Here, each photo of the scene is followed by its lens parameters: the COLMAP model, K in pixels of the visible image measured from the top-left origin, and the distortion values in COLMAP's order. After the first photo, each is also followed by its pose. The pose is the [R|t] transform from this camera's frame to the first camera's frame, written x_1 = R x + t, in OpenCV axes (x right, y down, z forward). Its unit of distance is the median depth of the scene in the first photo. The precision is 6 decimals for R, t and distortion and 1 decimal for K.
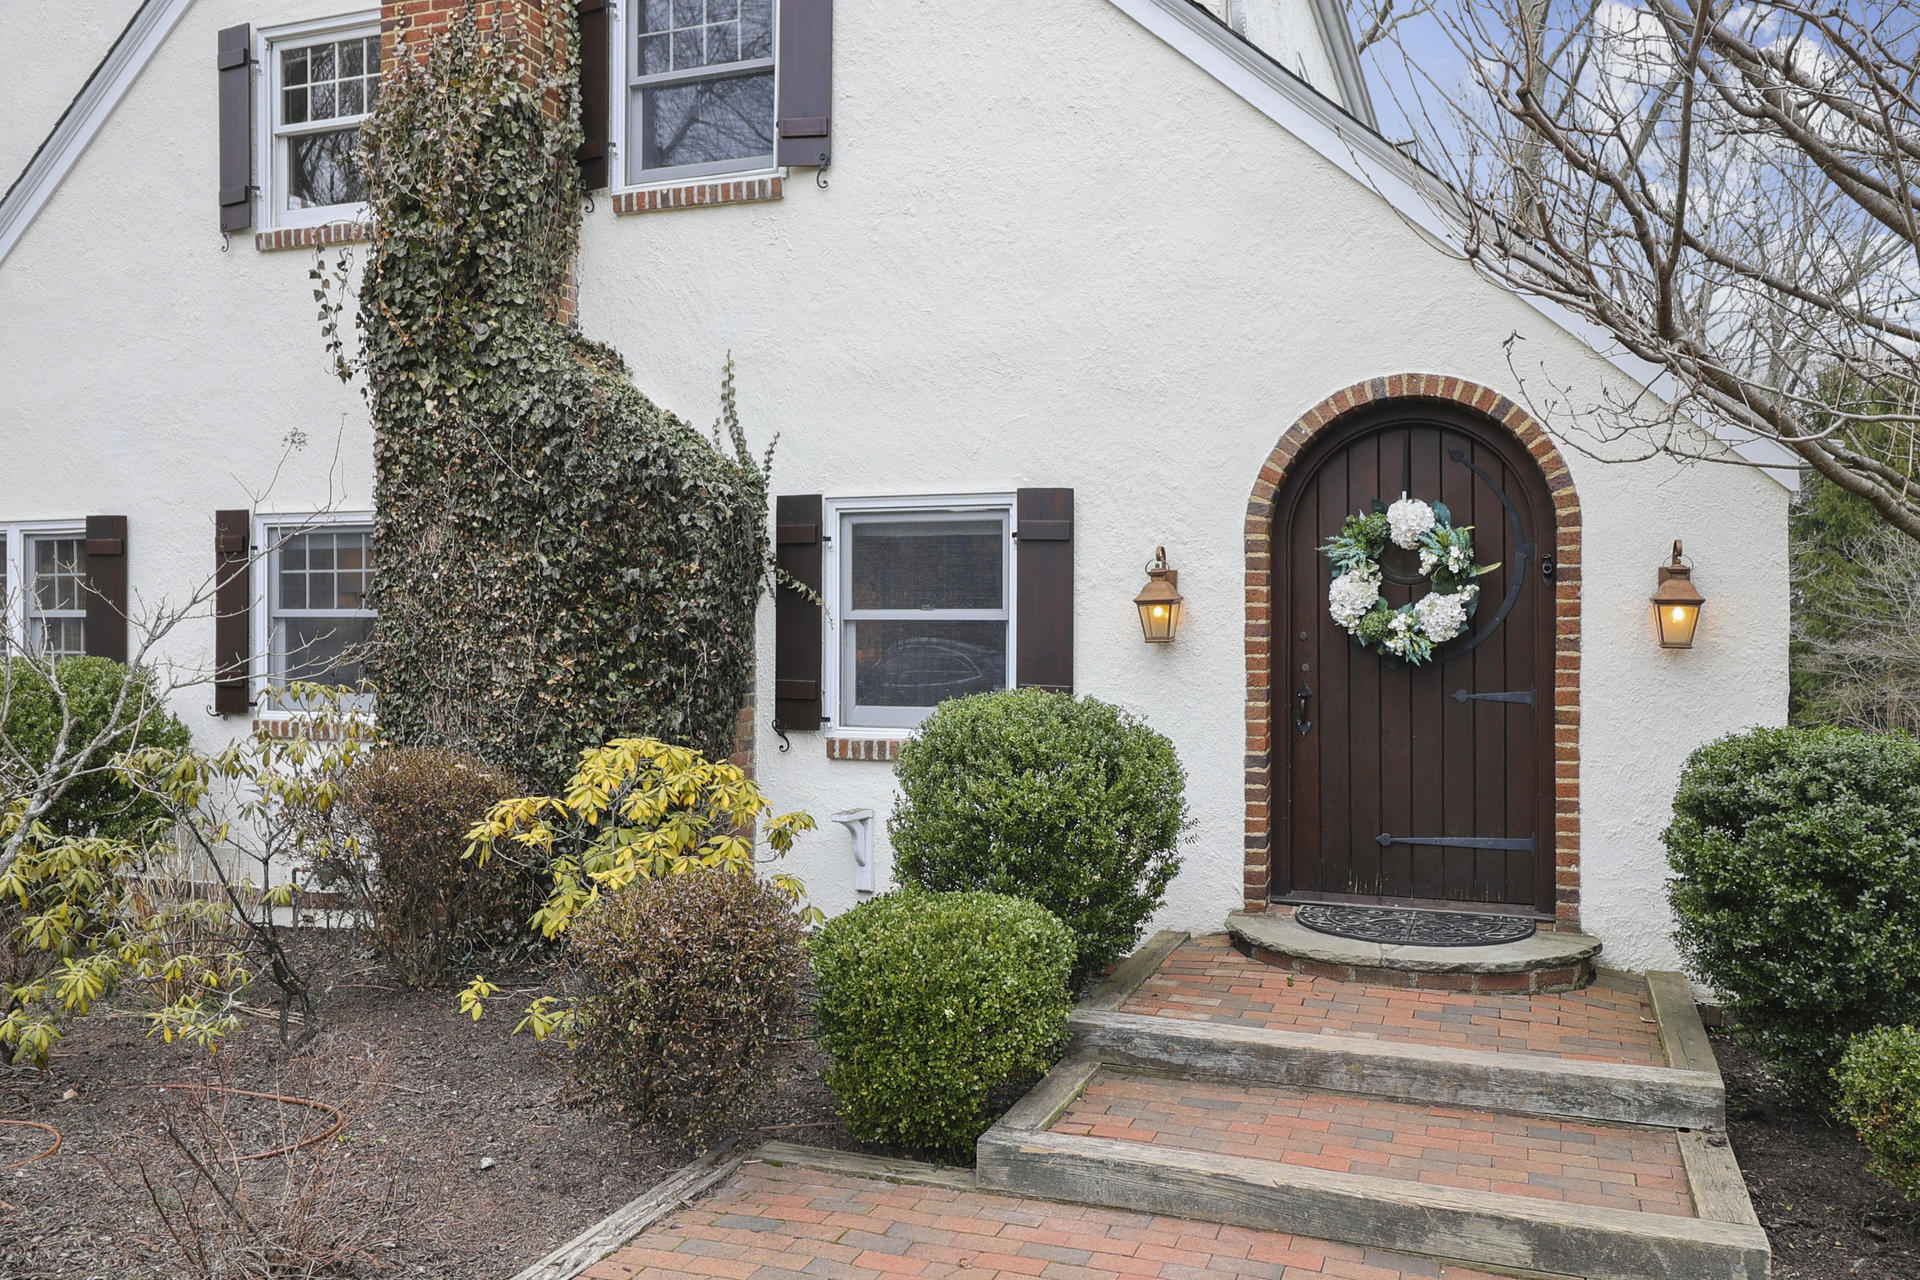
lens RADIAL K [[1522.0, 0, 957.1], [0, 1522.0, 609.2], [0, 0, 1]] dist [-0.001678, 0.006944]
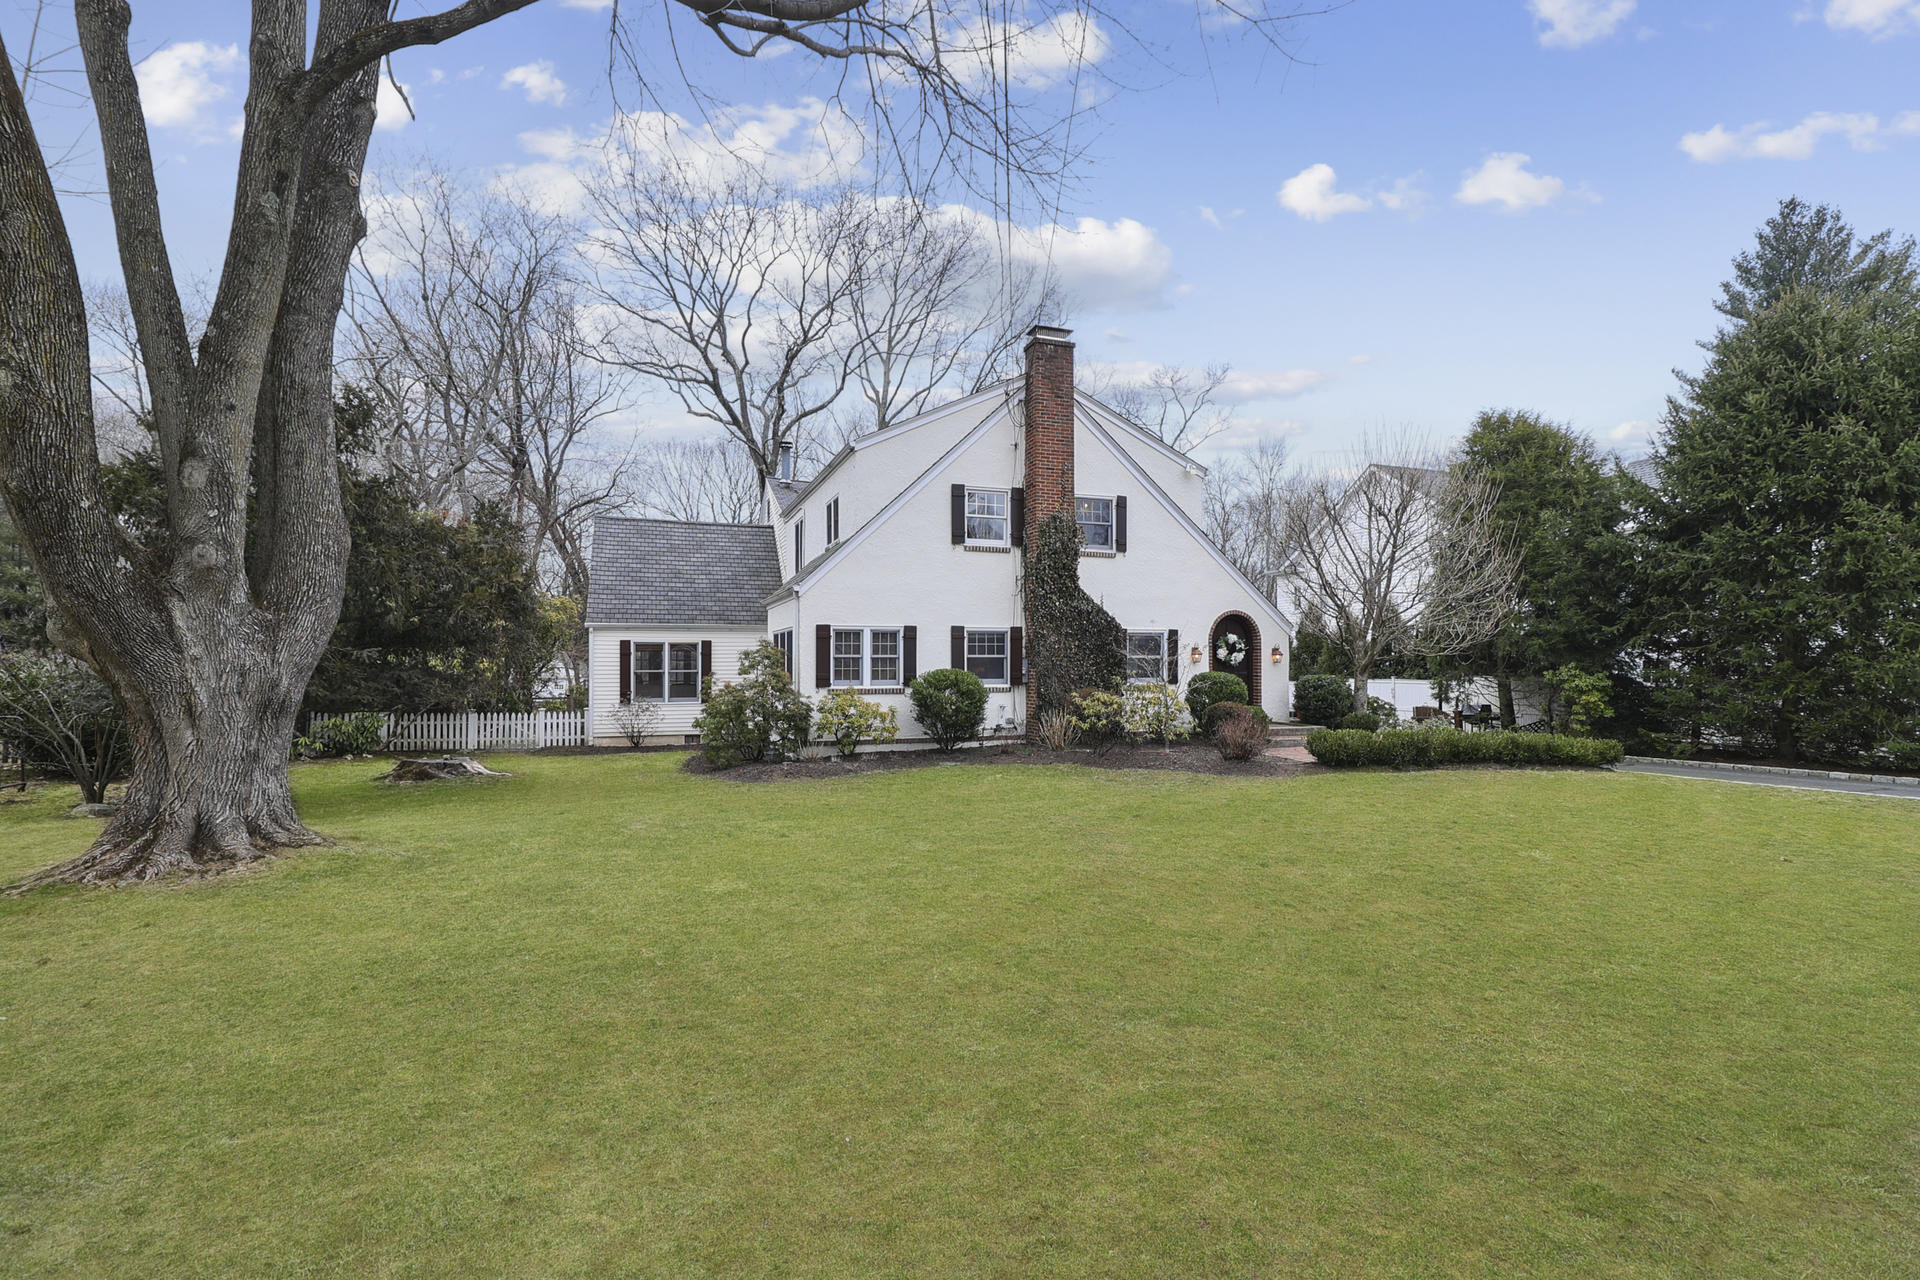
lens RADIAL K [[896.1, 0, 960.0], [0, 896.1, 640.0], [0, 0, 1]] dist [0.003791, 0.000355]
pose [[0.762321, 0.012838, 0.647072, -2.087789], [-0.004213, 0.999880, -0.014875, -0.003633], [-0.647185, 0.008613, 0.762284, -0.627271]]
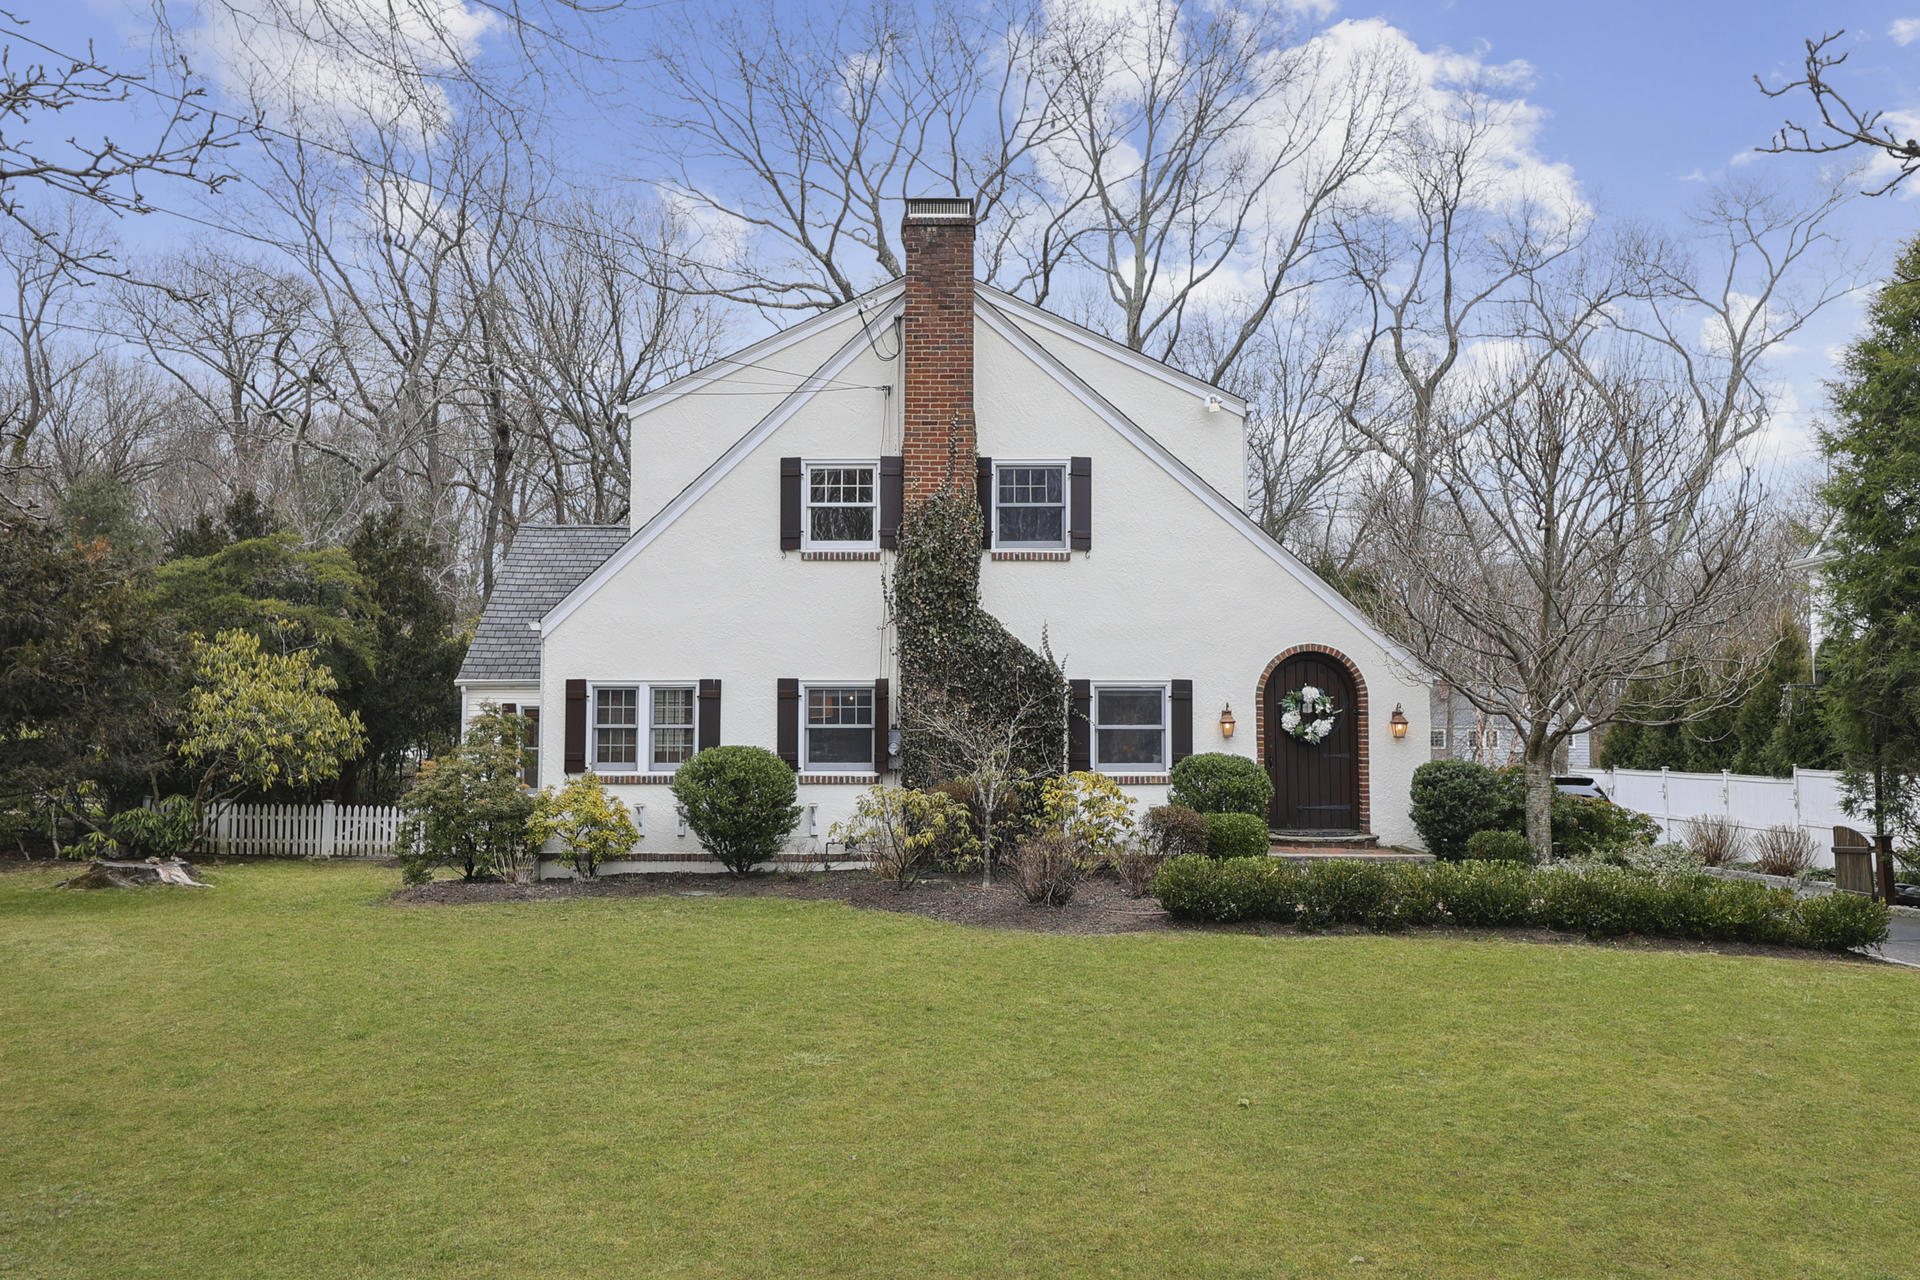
lens RADIAL K [[1522.0, 0, 957.1], [0, 1522.0, 609.2], [0, 0, 1]] dist [-0.001678, 0.006944]
pose [[0.944533, 0.026063, 0.327381, -1.135075], [-0.002238, 0.997334, -0.072943, -0.006361], [-0.328409, 0.068164, 0.942073, -1.332791]]
